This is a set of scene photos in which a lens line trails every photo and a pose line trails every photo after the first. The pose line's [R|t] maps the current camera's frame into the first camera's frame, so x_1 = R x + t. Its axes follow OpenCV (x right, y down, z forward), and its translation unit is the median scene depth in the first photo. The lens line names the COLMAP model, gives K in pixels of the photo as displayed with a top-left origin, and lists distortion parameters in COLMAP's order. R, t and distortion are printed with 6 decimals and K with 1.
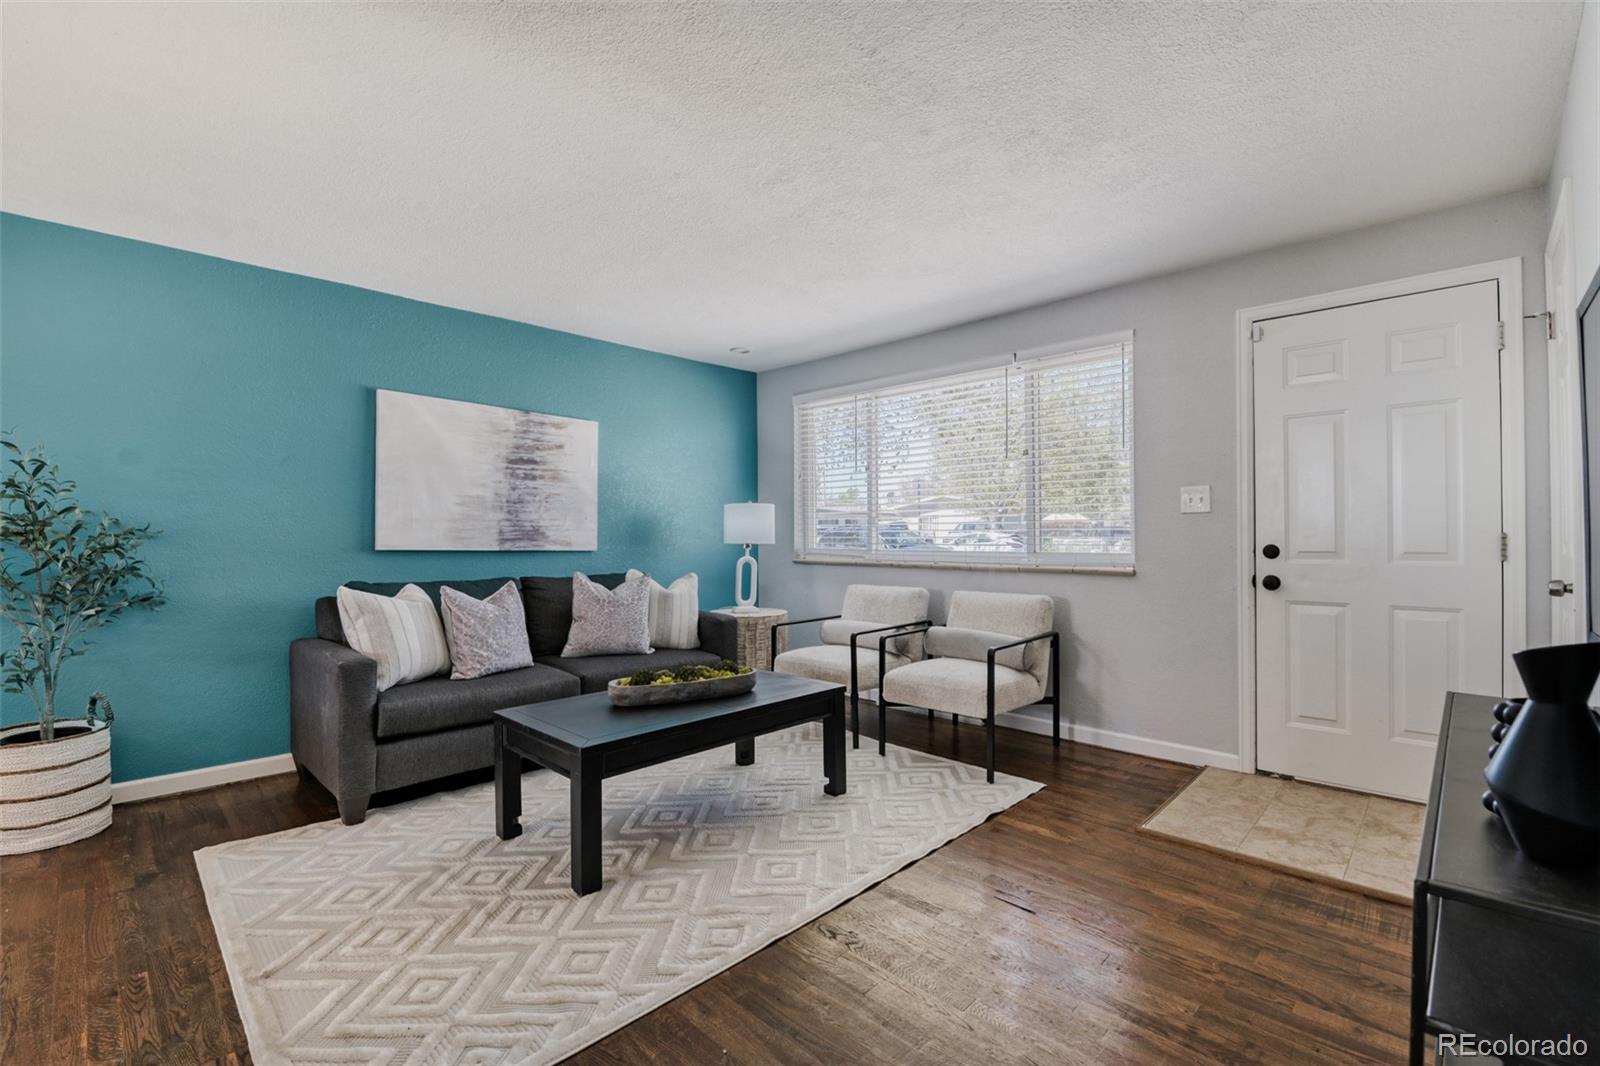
lens RADIAL K [[692.0, 0, 809.5], [0, 692.0, 531.5], [0, 0, 1]] dist [-0.010315, -0.002803]
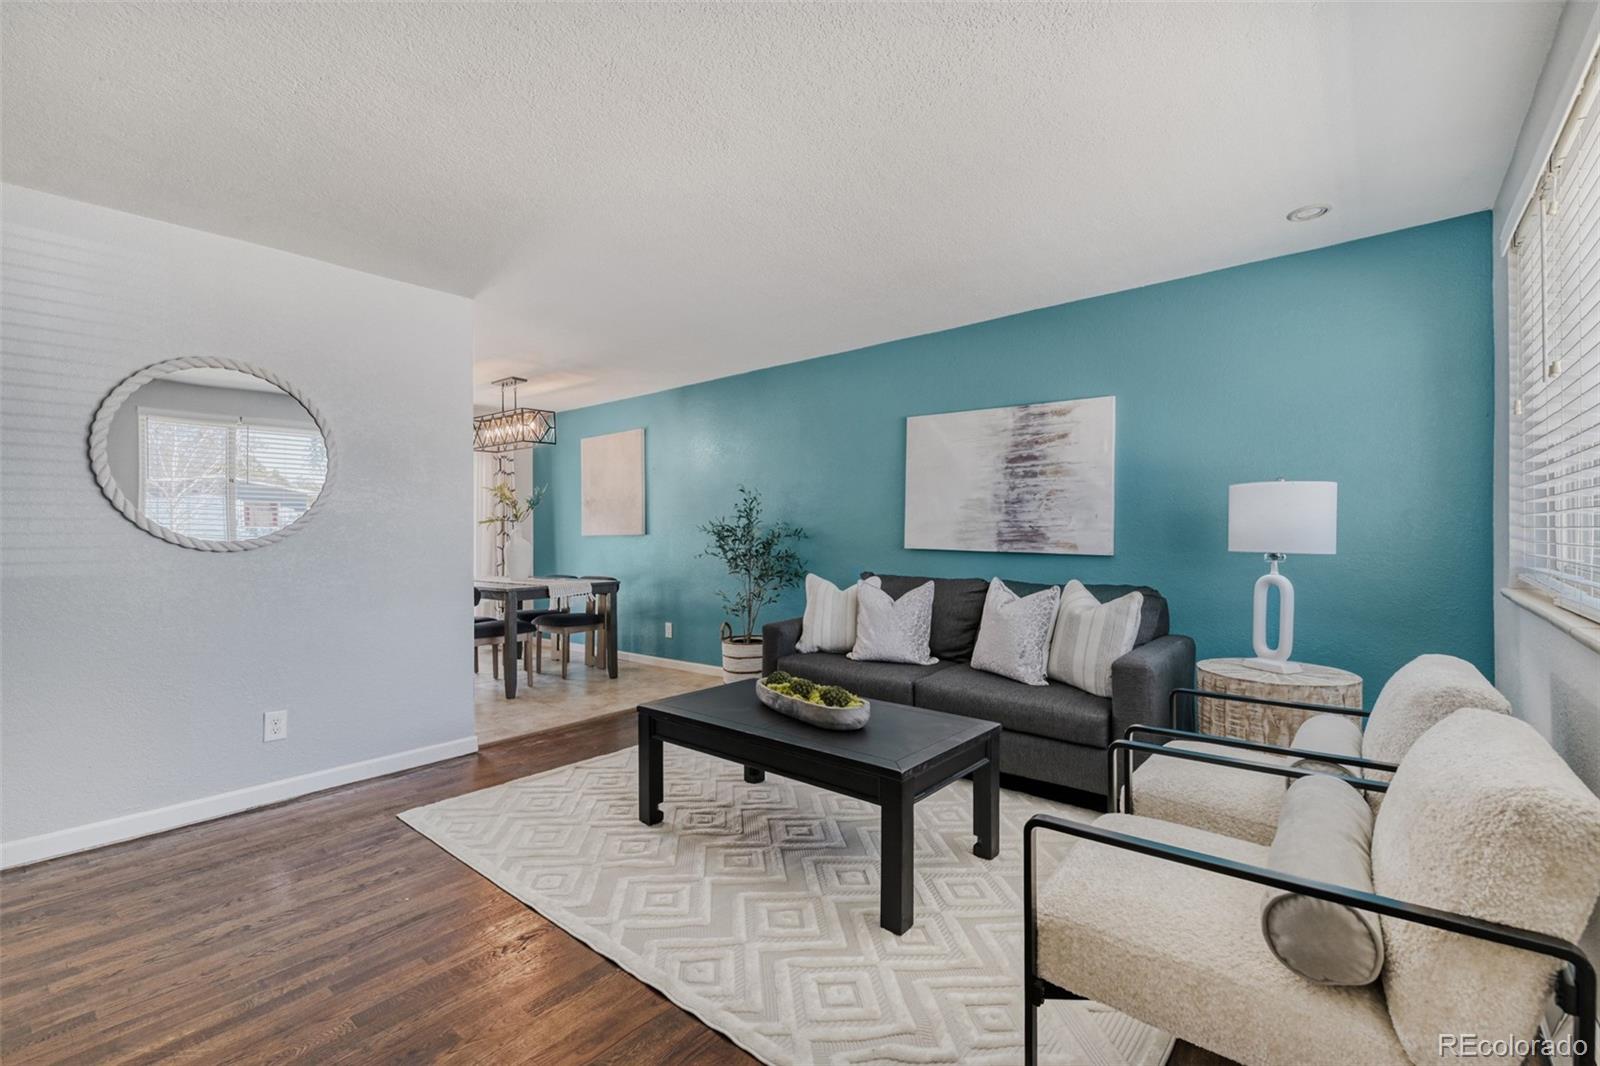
lens RADIAL K [[692.0, 0, 815.2], [0, 692.0, 536.9], [0, 0, 1]] dist [-0.010315, -0.002803]
pose [[0.082559, 0.006871, -0.996562, 0.520725], [0.010472, 0.999915, 0.007761, -0.004534], [0.996531, -0.011076, 0.082480, 0.649492]]
